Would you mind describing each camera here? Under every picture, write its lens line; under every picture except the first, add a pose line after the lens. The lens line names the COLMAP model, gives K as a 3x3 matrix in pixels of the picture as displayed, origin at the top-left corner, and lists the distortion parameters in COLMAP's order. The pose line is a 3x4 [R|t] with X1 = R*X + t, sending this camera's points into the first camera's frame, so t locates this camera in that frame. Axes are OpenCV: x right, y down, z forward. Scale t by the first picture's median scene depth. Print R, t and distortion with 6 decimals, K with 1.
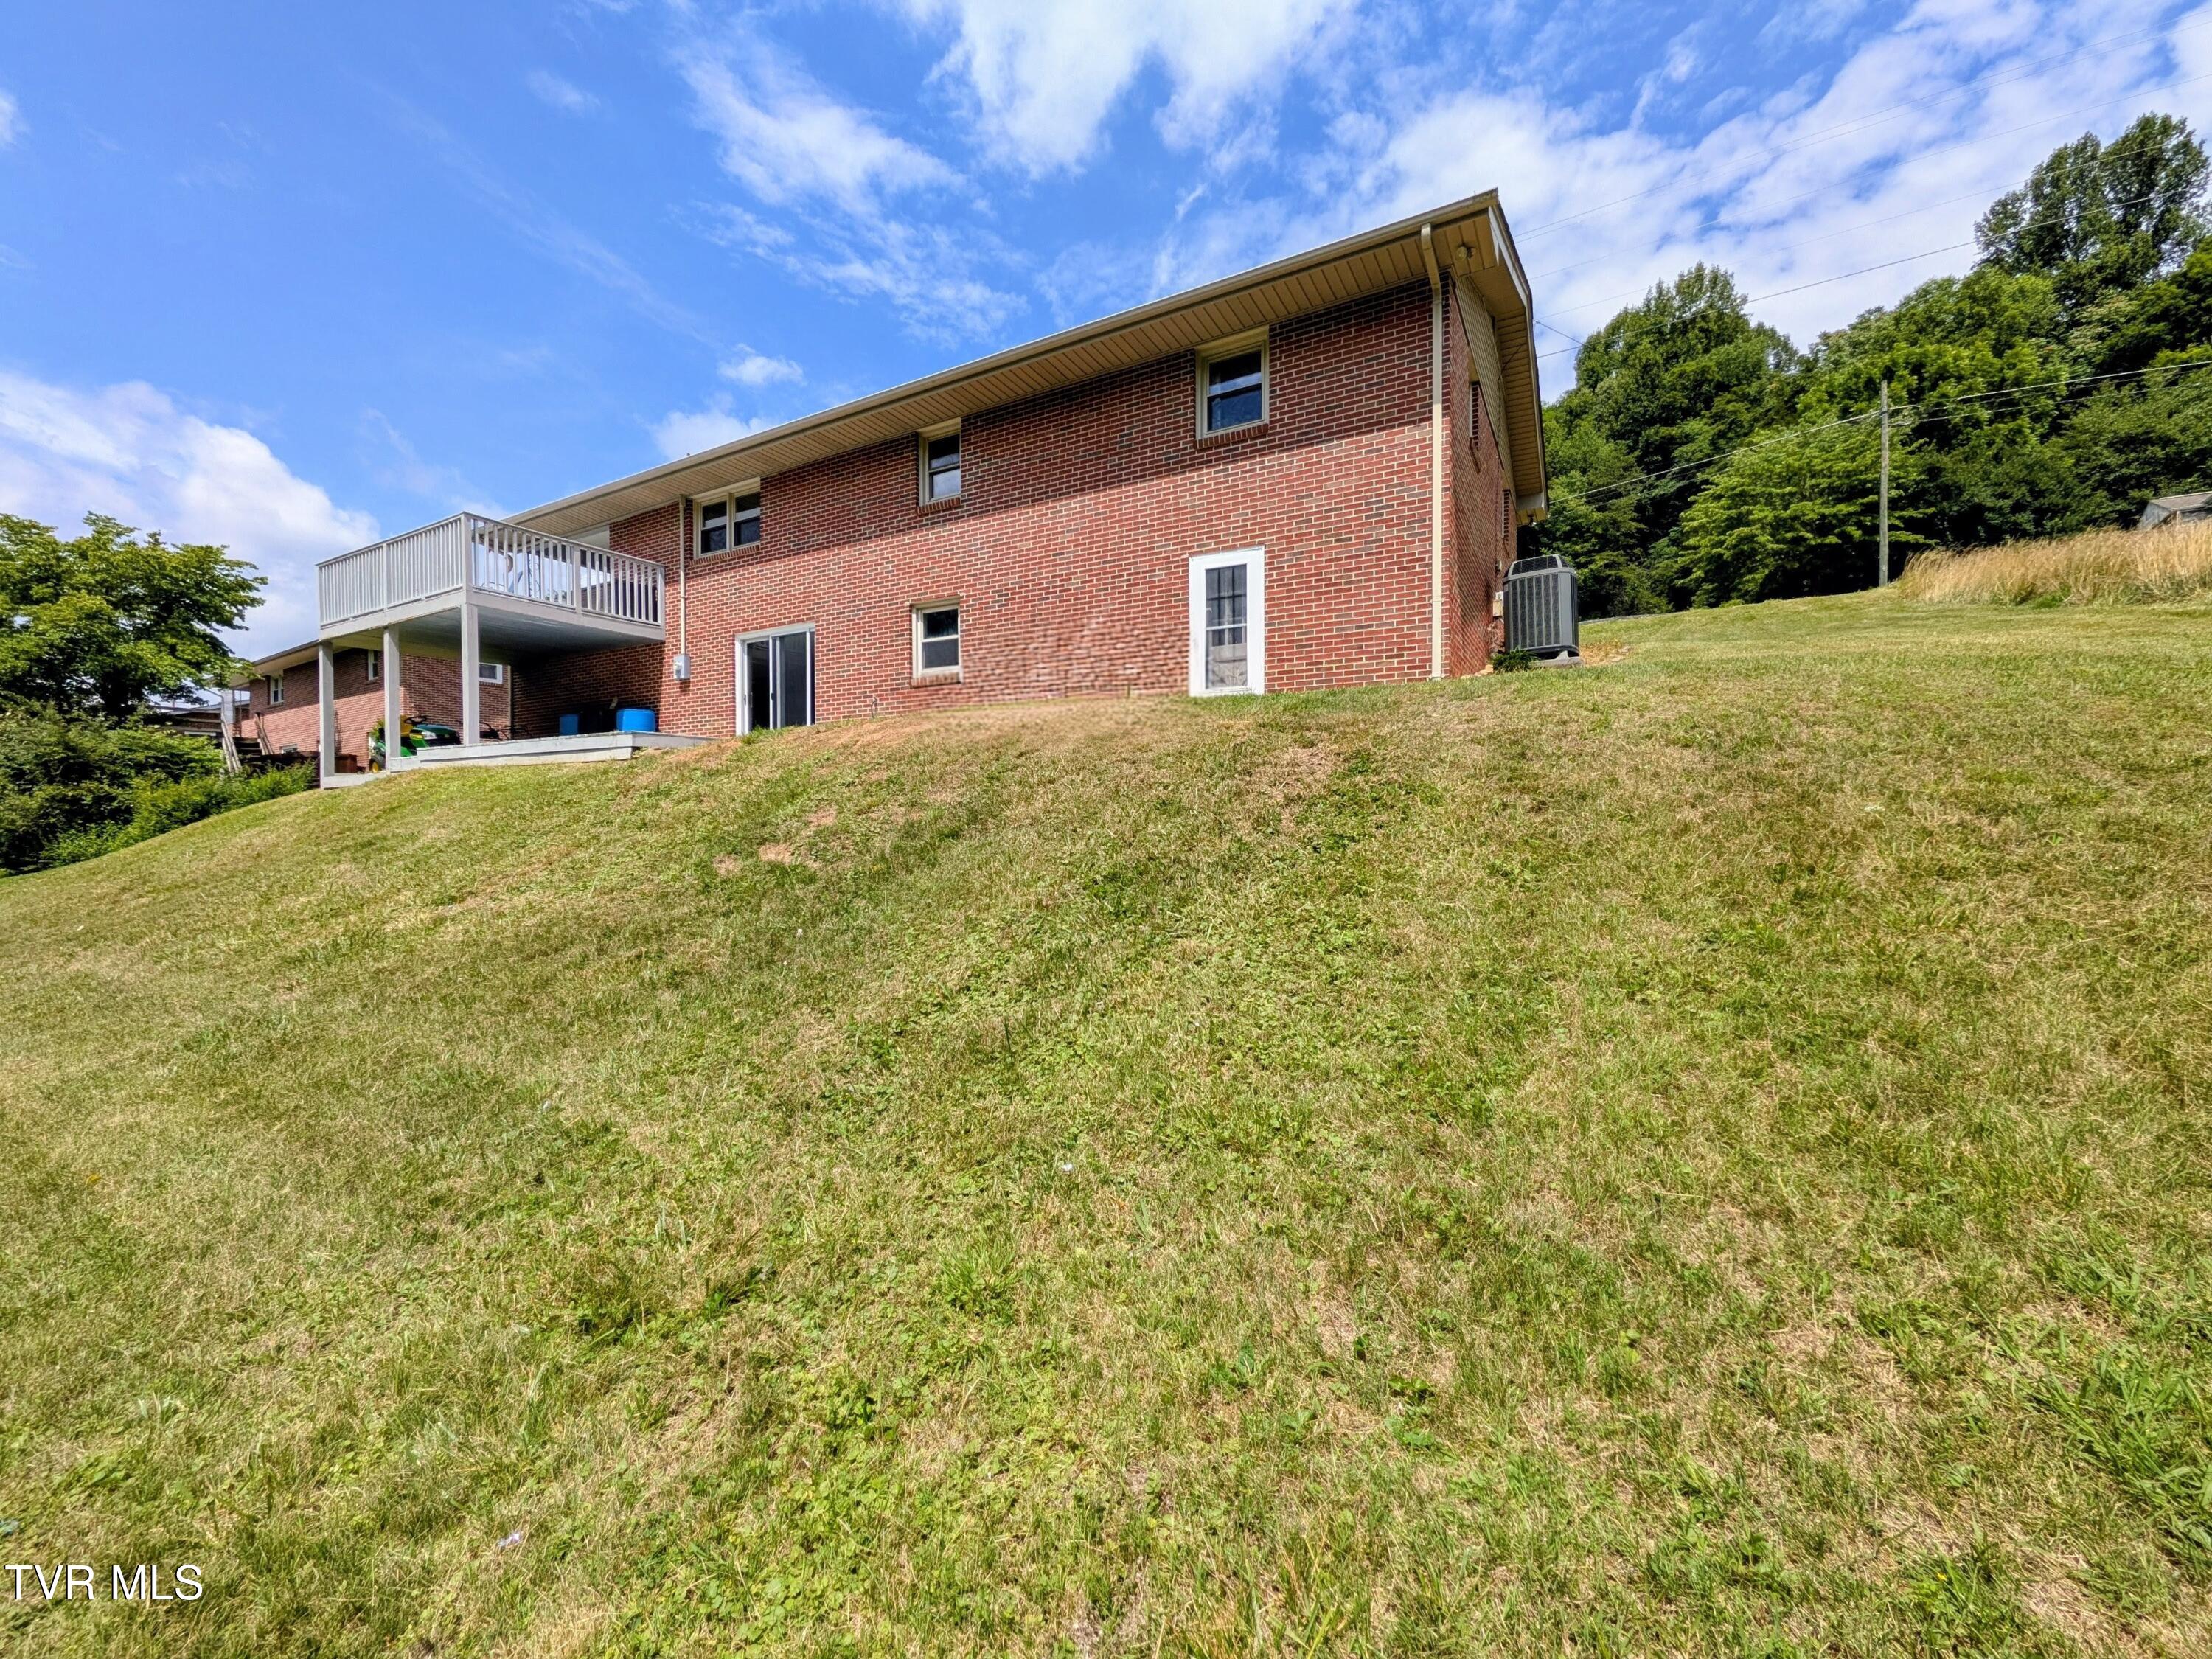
lens RADIAL K [[881.7, 0, 1100.6], [0, 881.7, 817.6], [0, 0, 1]] dist [0.012386, -0.003792]
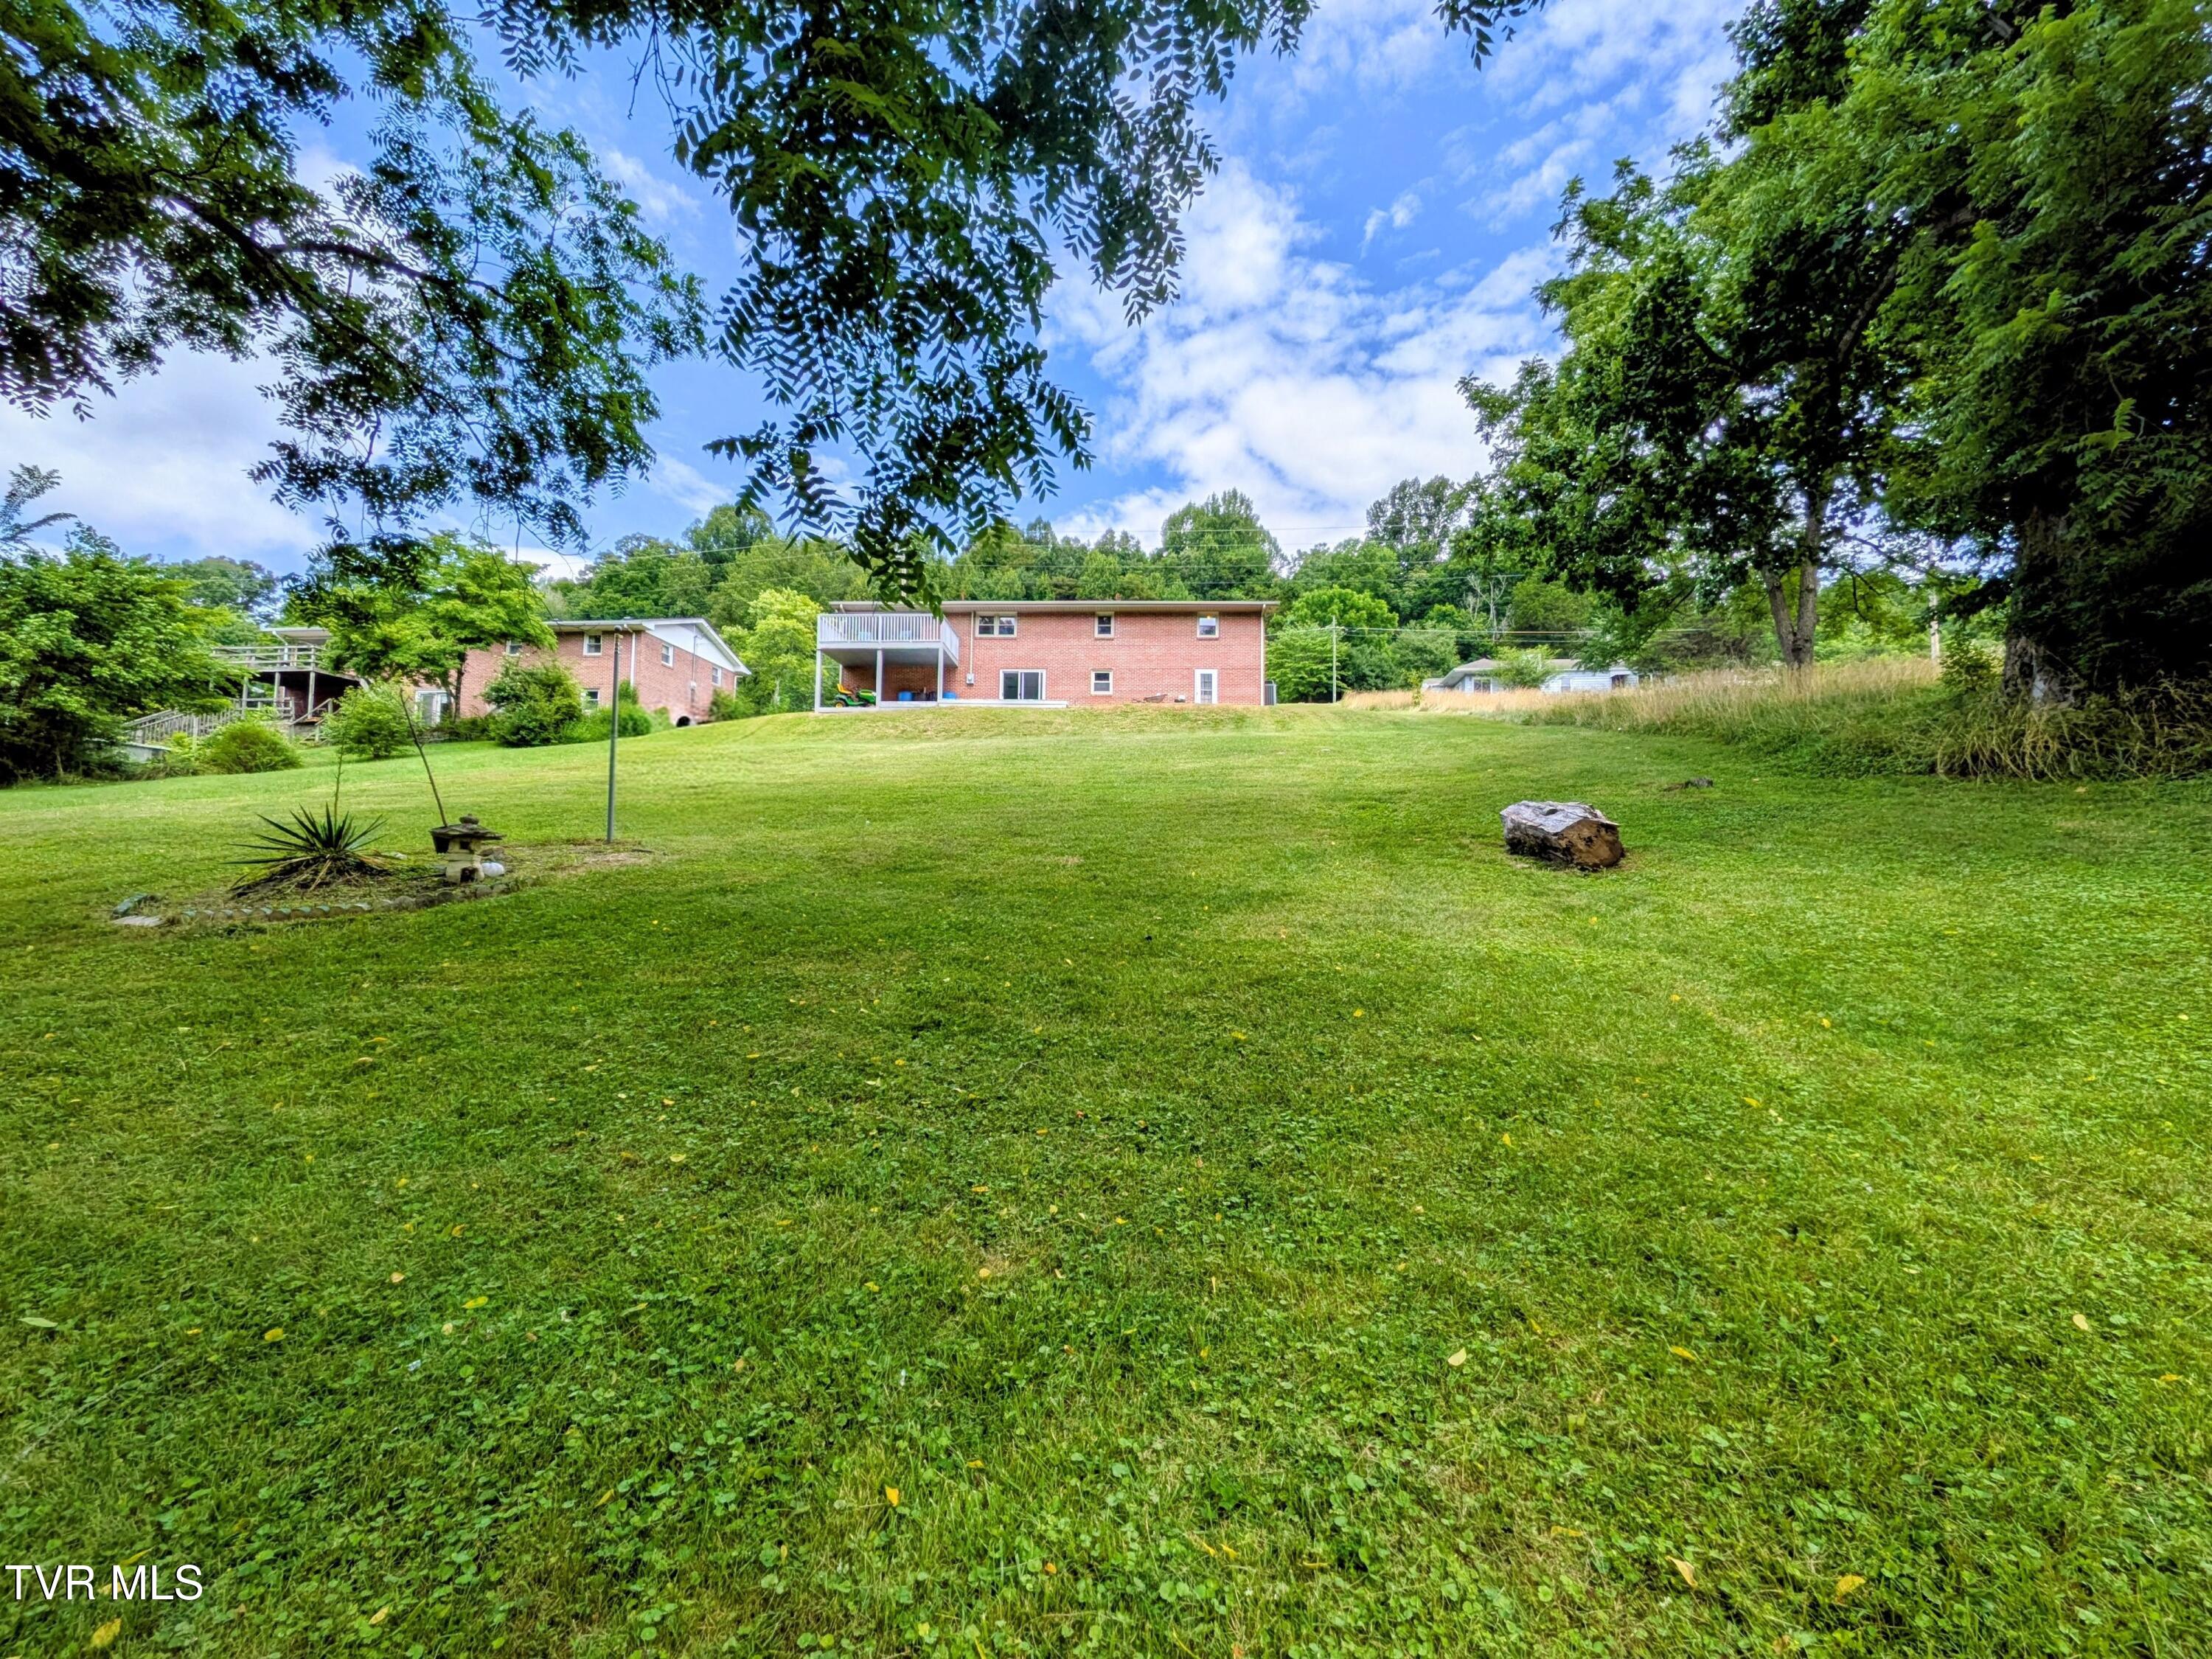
lens RADIAL K [[881.7, 0, 1115.9], [0, 881.7, 838.8], [0, 0, 1]] dist [0.012386, -0.003792]
pose [[0.878985, 0.037660, 0.475360, -0.608239], [-0.015417, 0.998600, -0.050606, 0.188498], [-0.476600, 0.037153, 0.878335, -0.639421]]
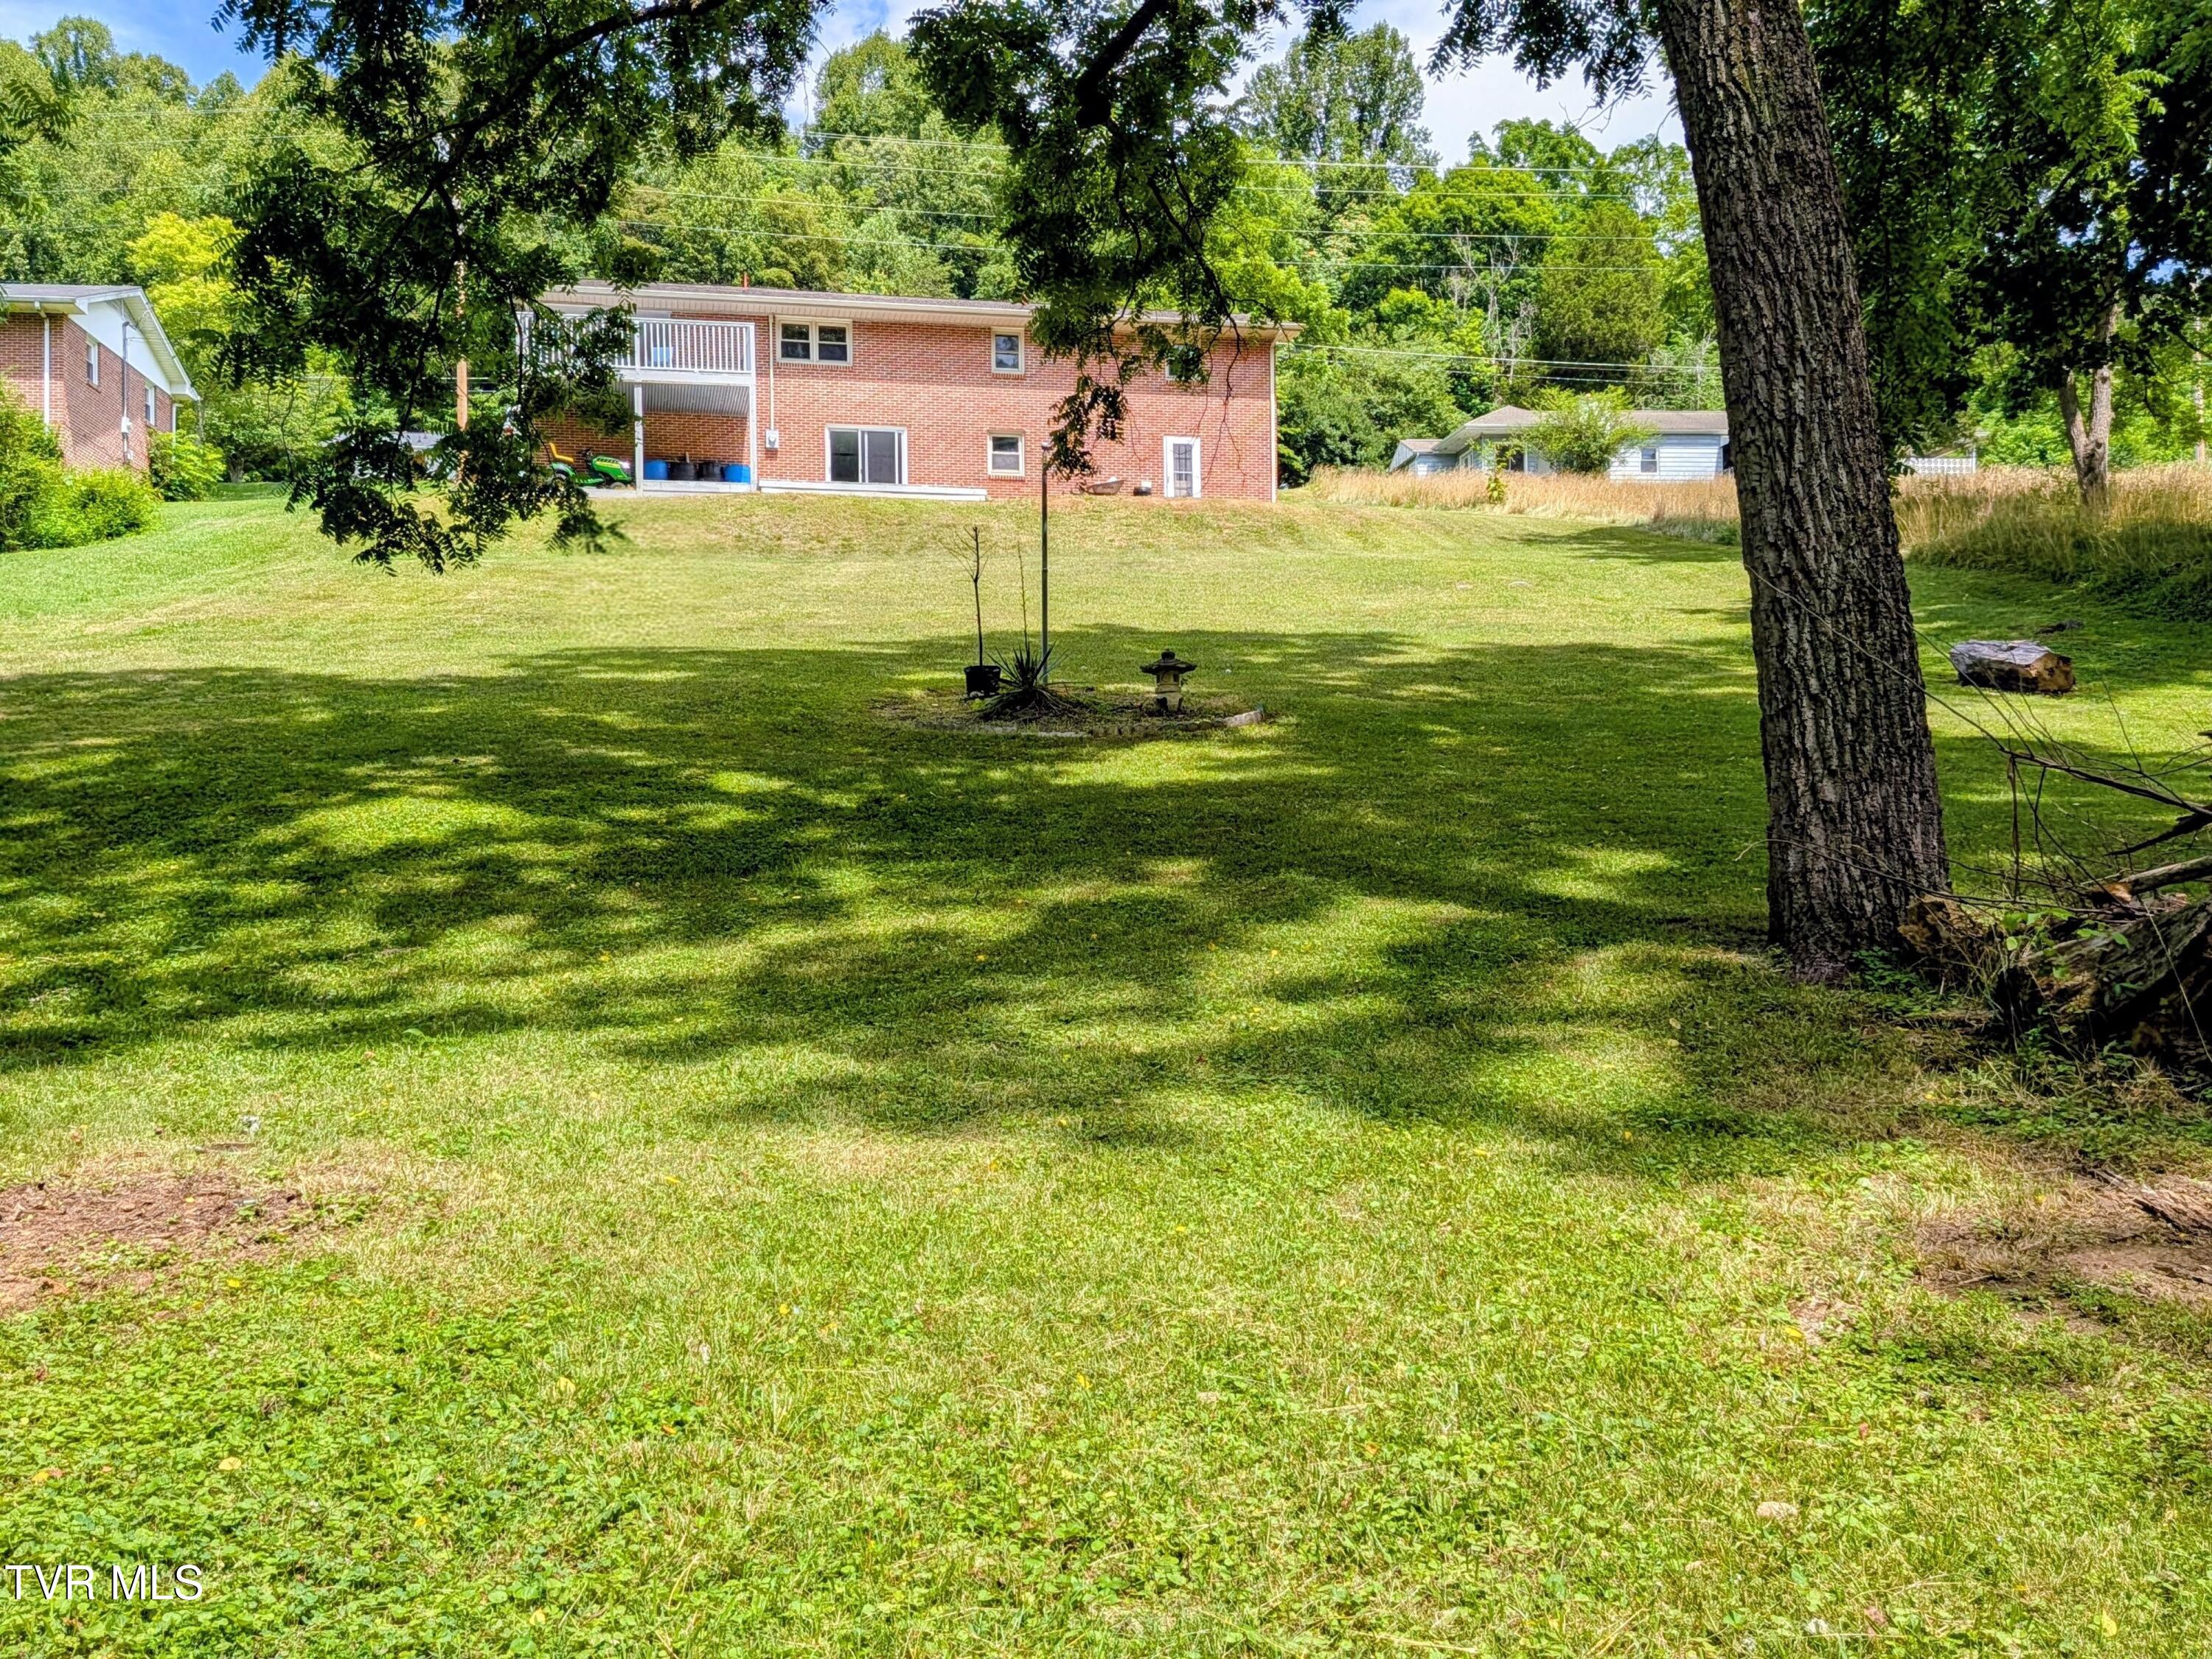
lens RADIAL K [[1994.1, 0, 1107.9], [0, 1994.1, 850.0], [0, 0, 1]] dist [0.047007, -0.045642]
pose [[0.730814, -0.000012, 0.682577, -1.052314], [0.008413, 0.999924, -0.008990, 0.235828], [-0.682525, 0.012313, 0.730759, -0.763082]]
